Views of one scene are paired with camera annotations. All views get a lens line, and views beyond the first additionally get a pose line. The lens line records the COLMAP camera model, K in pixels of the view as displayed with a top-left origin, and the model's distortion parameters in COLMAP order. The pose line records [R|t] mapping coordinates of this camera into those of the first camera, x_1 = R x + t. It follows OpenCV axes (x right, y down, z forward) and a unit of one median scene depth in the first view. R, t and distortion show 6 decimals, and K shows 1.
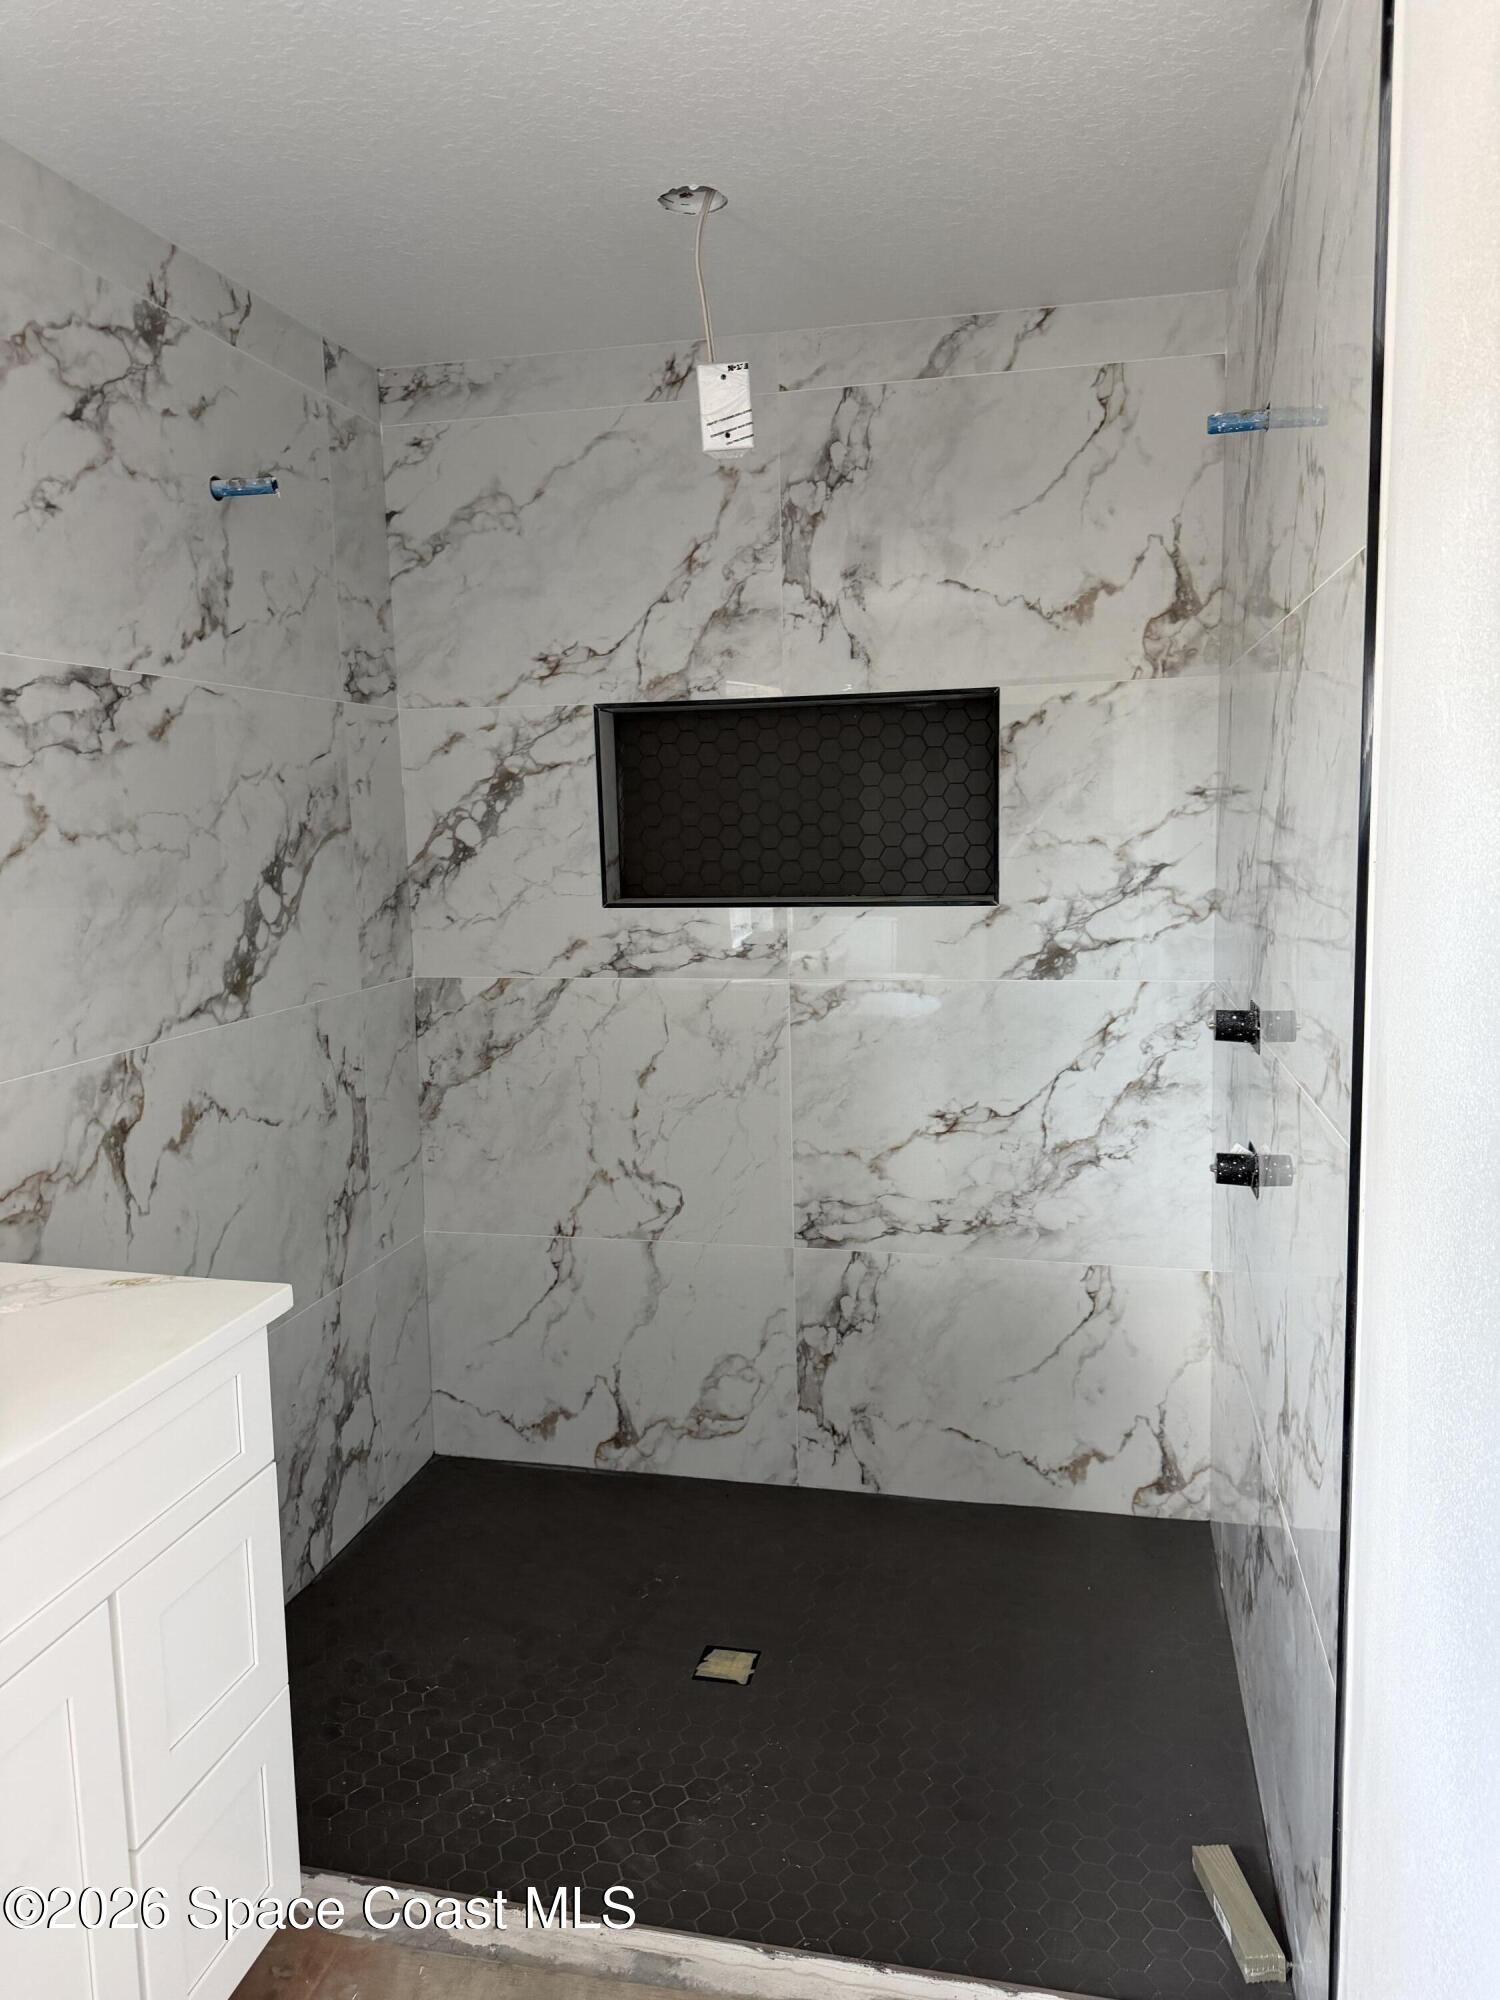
lens RADIAL K [[1412.2, 0, 747.4], [0, 1412.2, 994.0], [0, 0, 1]] dist [-0.010759, -0.002727]
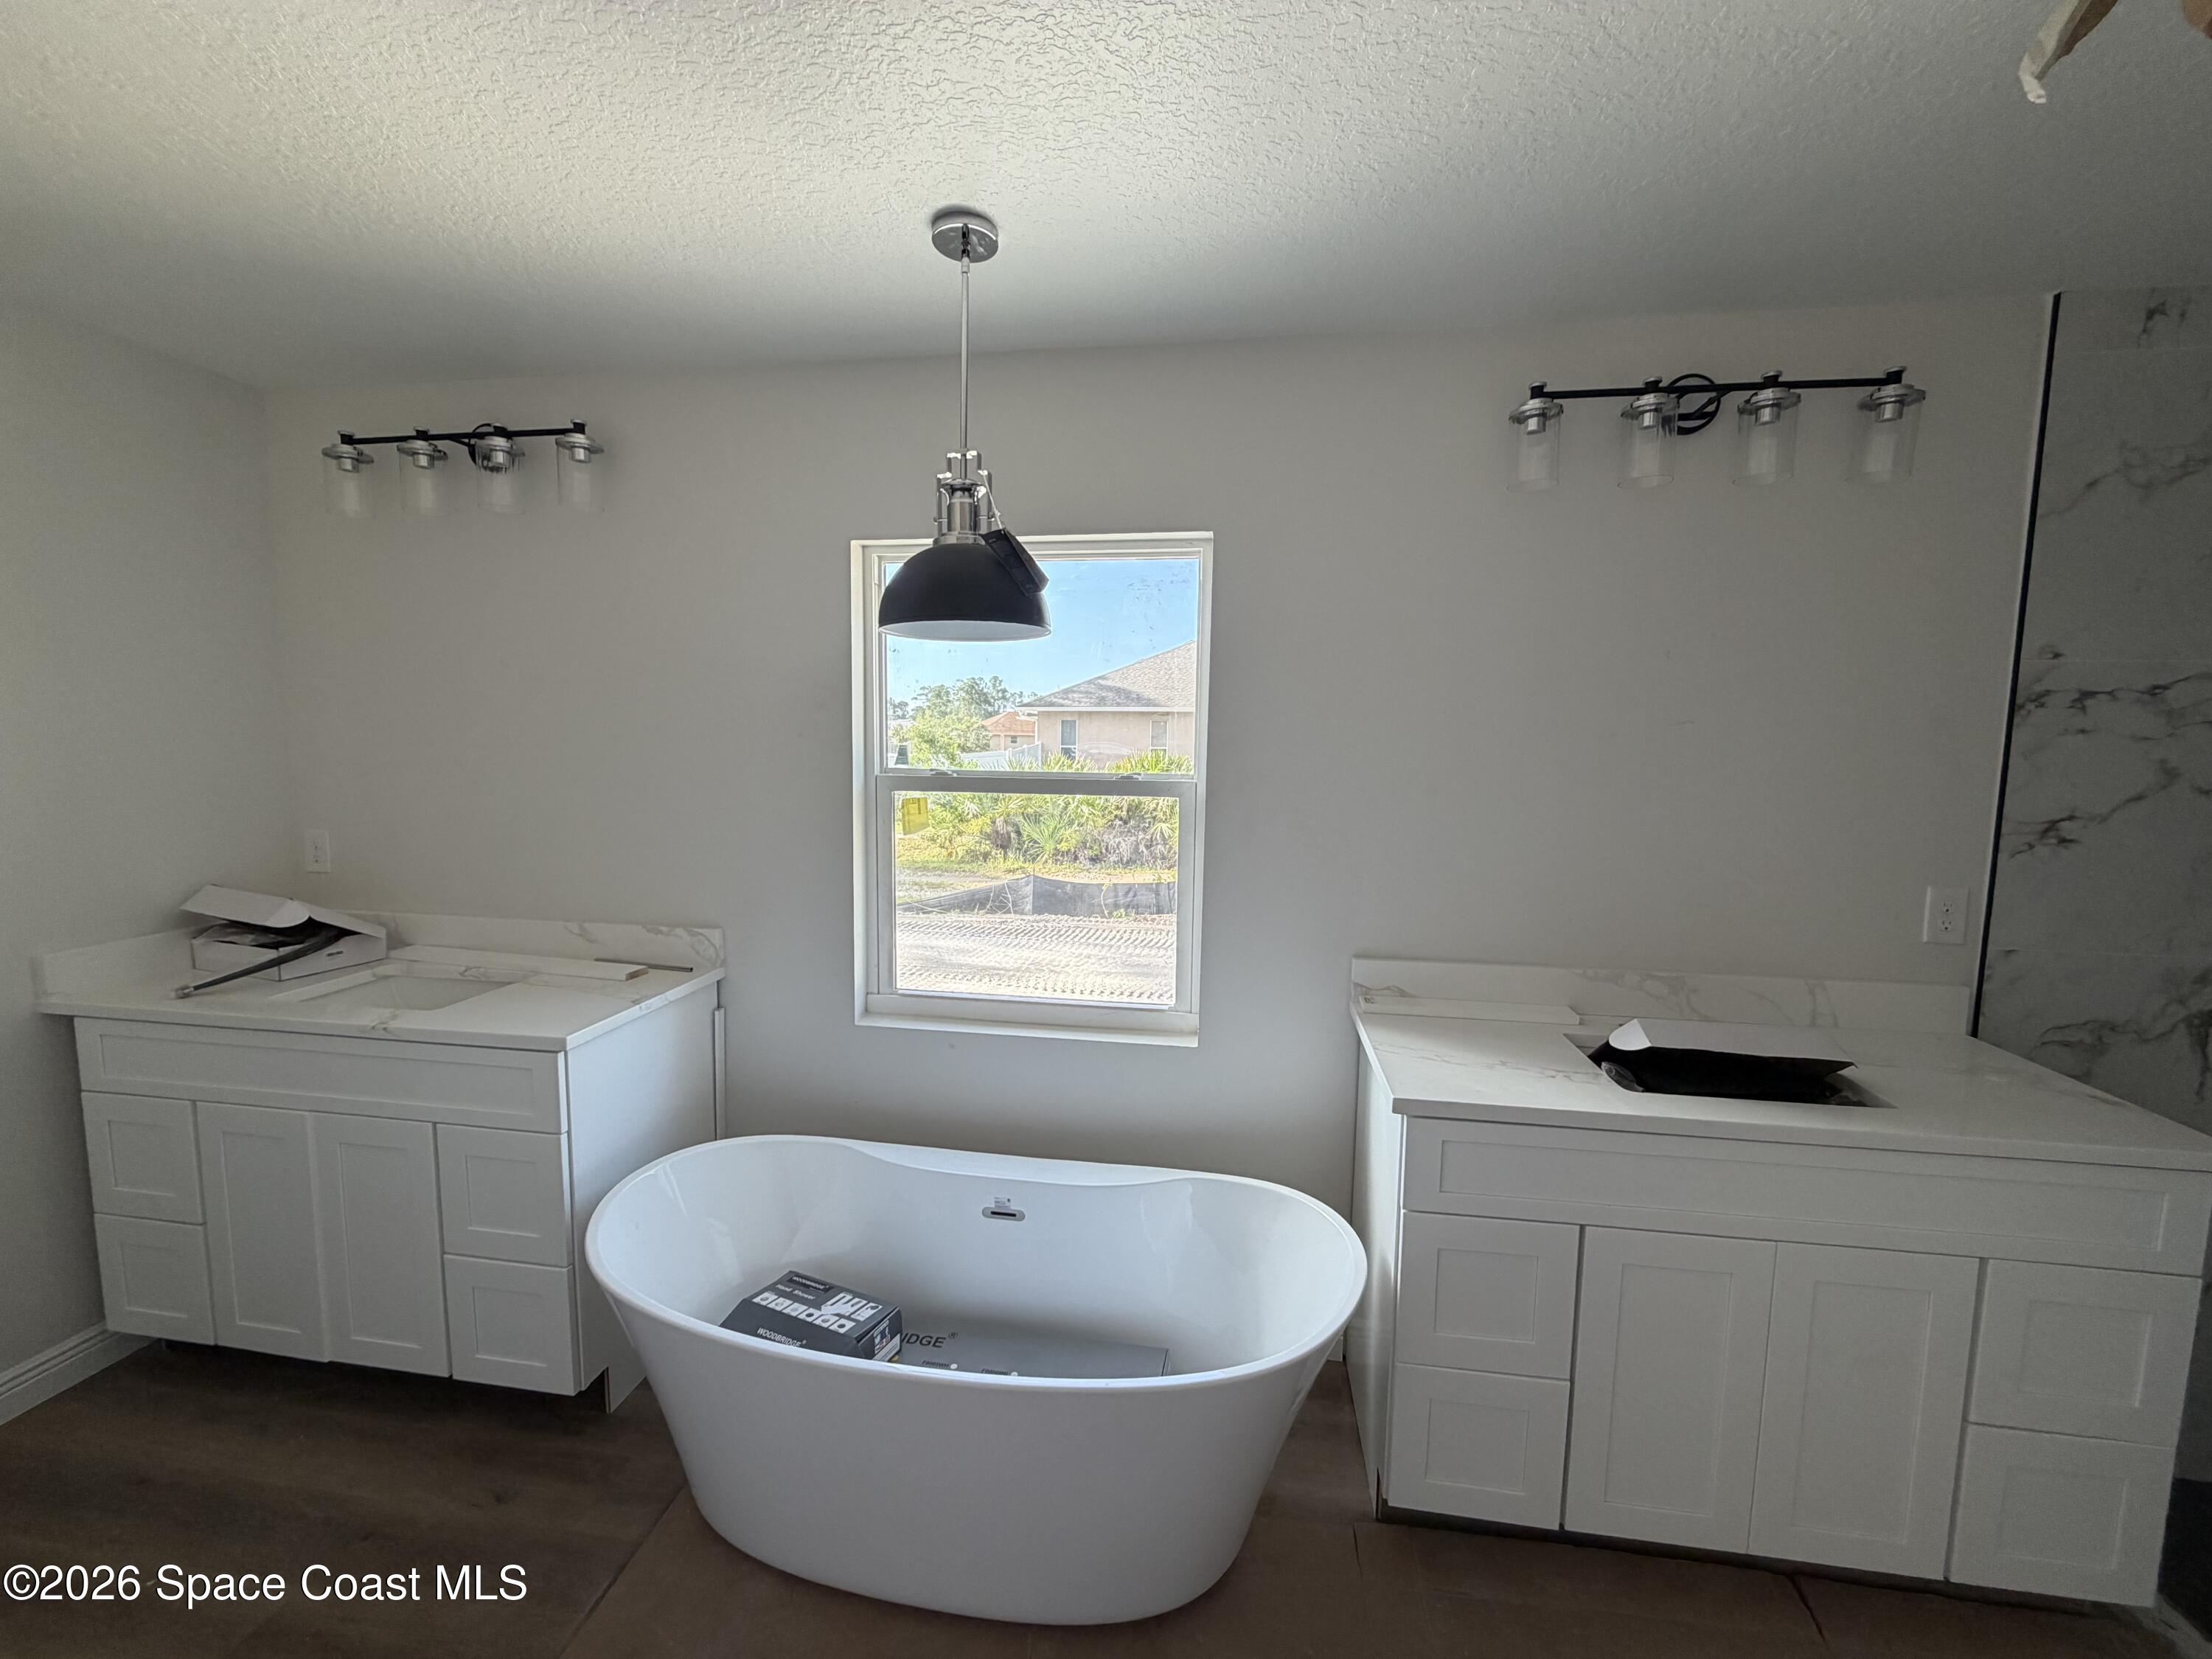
lens RADIAL K [[889.1, 0, 1104.0], [0, 889.1, 825.9], [0, 0, 1]] dist [0.000751, 0.000102]
pose [[0.073837, 0.114466, -0.990679, 0.296179], [-0.142767, 0.984372, 0.103097, -0.016835], [0.986998, 0.133824, 0.089025, -0.110233]]
